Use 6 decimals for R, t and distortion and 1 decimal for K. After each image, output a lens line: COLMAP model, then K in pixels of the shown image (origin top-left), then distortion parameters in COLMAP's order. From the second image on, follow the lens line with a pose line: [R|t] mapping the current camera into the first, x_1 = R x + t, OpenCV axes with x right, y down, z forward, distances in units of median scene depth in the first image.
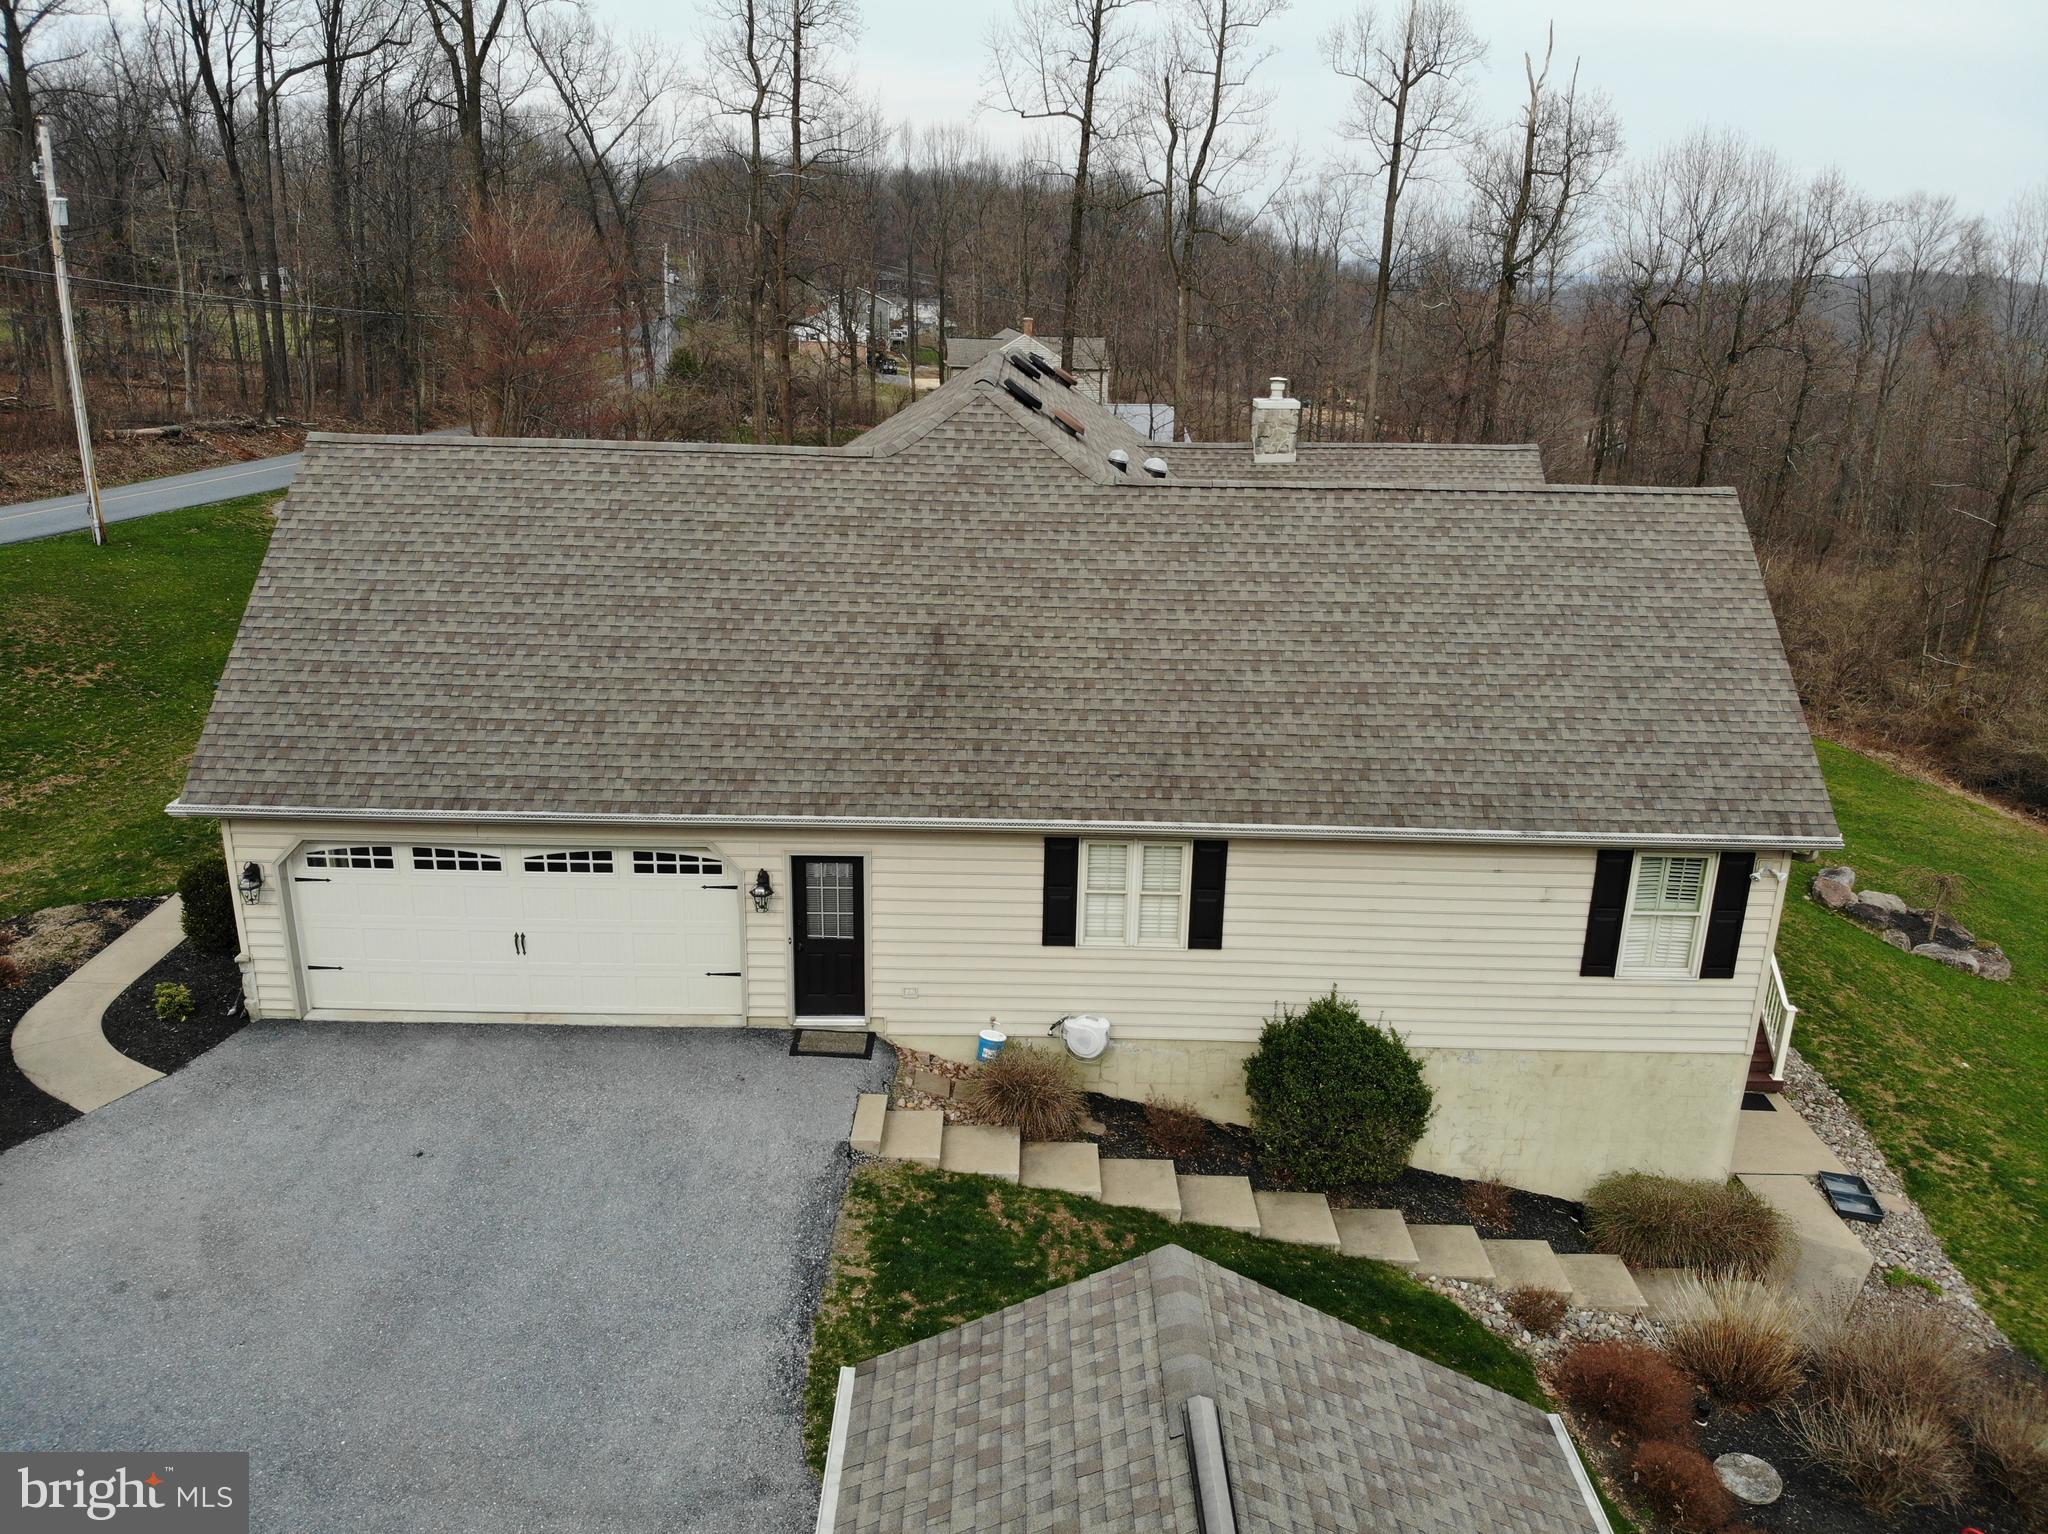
lens RADIAL K [[1504.5, 0, 1034.4], [0, 1504.5, 739.2], [0, 0, 1]] dist [0.122775, -0.291471]
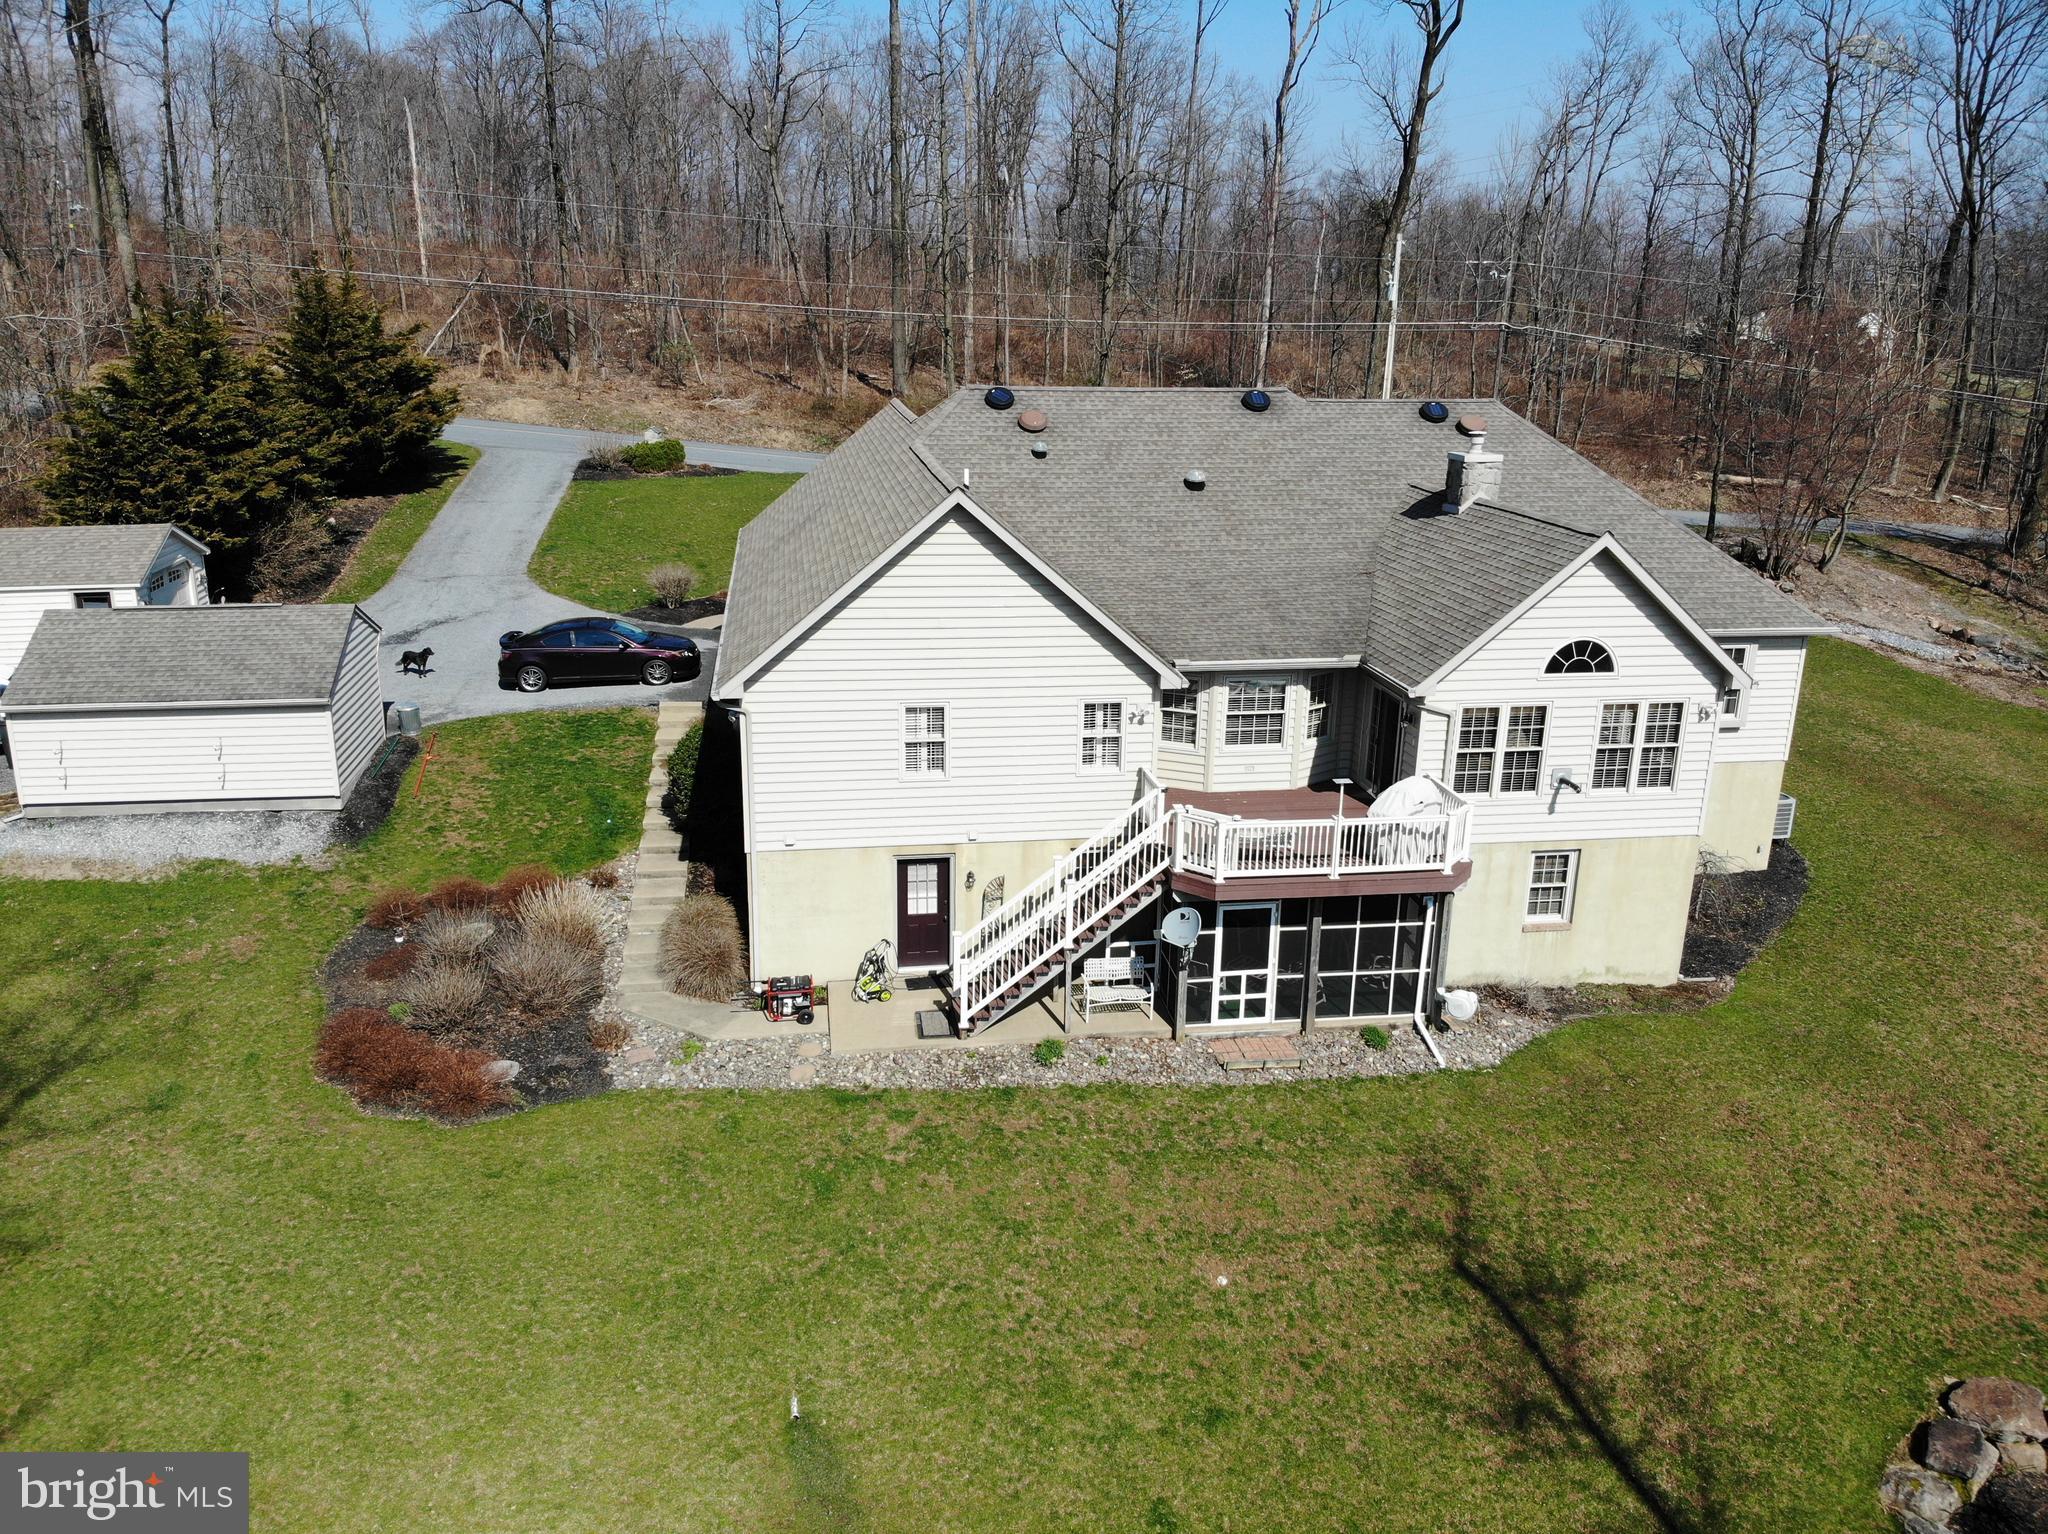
lens RADIAL K [[1501.8, 0, 1033.4], [0, 1501.8, 744.6], [0, 0, 1]] dist [0.186737, -0.503562]
pose [[0.146833, 0.257238, -0.955128, 1.457316], [-0.321305, 0.925636, 0.199901, -0.198082], [0.935523, 0.277536, 0.218566, 0.728626]]
